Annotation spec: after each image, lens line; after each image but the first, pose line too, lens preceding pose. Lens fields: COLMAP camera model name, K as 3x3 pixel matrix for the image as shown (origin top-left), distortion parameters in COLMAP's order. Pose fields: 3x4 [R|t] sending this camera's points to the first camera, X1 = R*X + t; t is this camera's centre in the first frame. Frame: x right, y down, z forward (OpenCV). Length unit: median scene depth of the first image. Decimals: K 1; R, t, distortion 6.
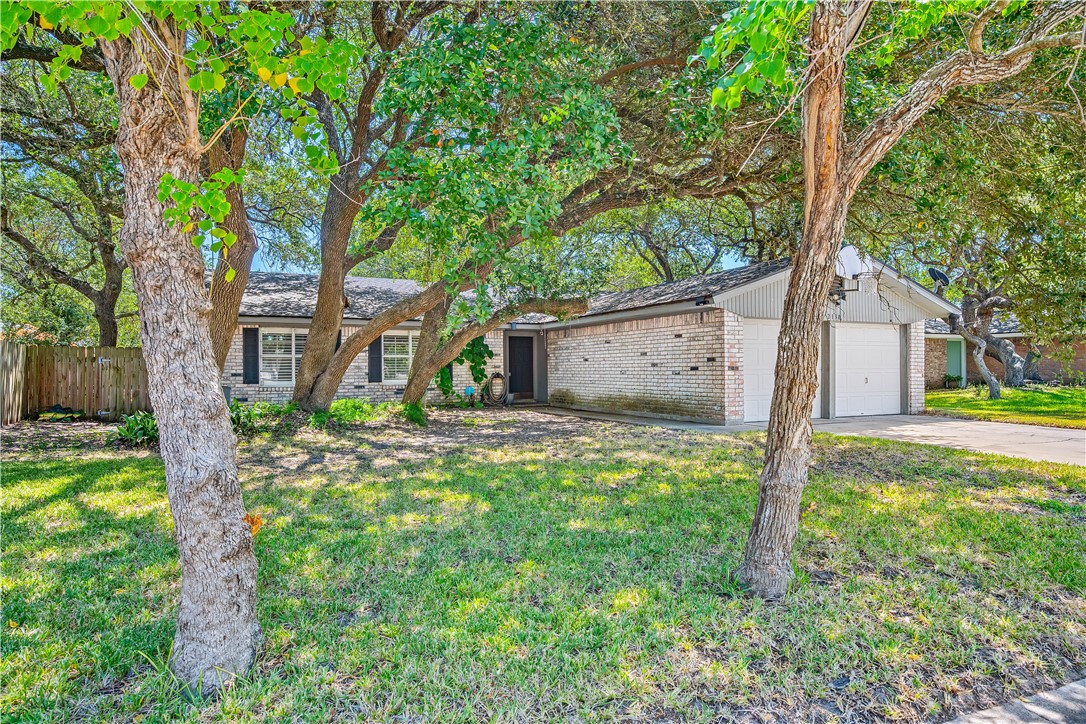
lens RADIAL K [[620.8, 0, 544.7], [0, 620.8, 364.3], [0, 0, 1]] dist [-0.000602, -0.000020]
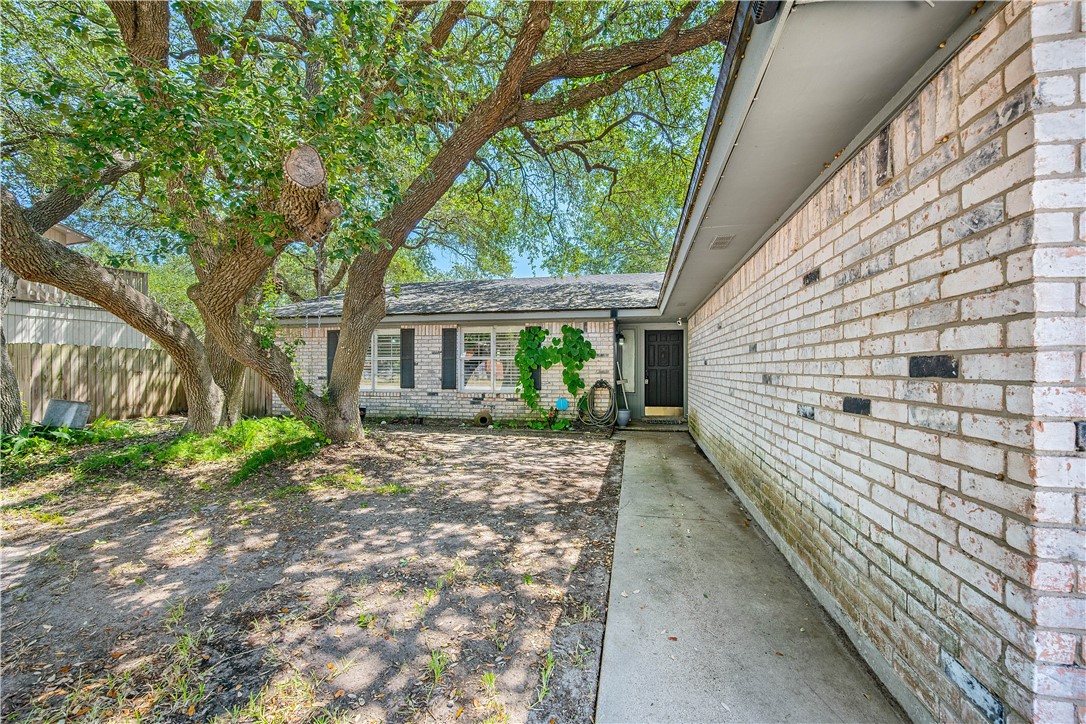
lens RADIAL K [[430.2, 0, 545.2], [0, 430.2, 367.5], [0, 0, 1]] dist [-0.002065, 0.000638]
pose [[0.787323, 0.007051, -0.616501, 0.221270], [-0.001447, 0.999953, 0.009589, -0.007260], [0.616539, -0.006657, 0.787296, 0.722835]]
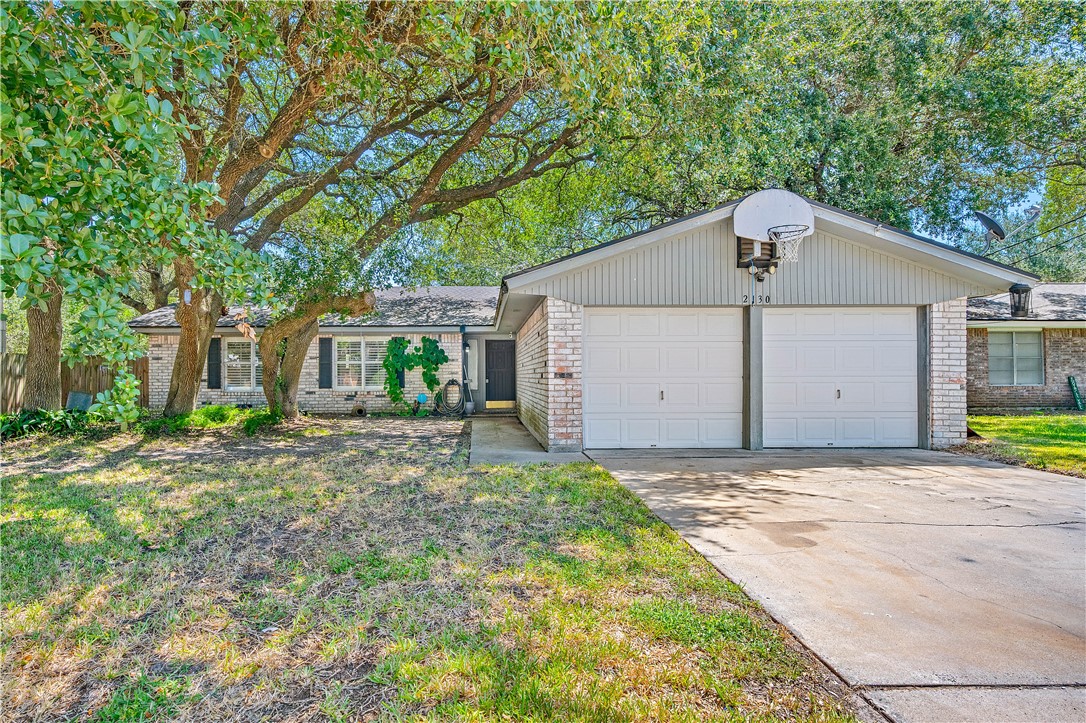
lens RADIAL K [[613.9, 0, 480.8], [0, 613.9, 367.5], [0, 0, 1]] dist [-0.002430, -0.000008]
pose [[0.899905, -0.003924, -0.436068, 0.450827], [0.002320, 0.999988, -0.004209, -0.000085], [0.436080, 0.002776, 0.899904, 0.250510]]
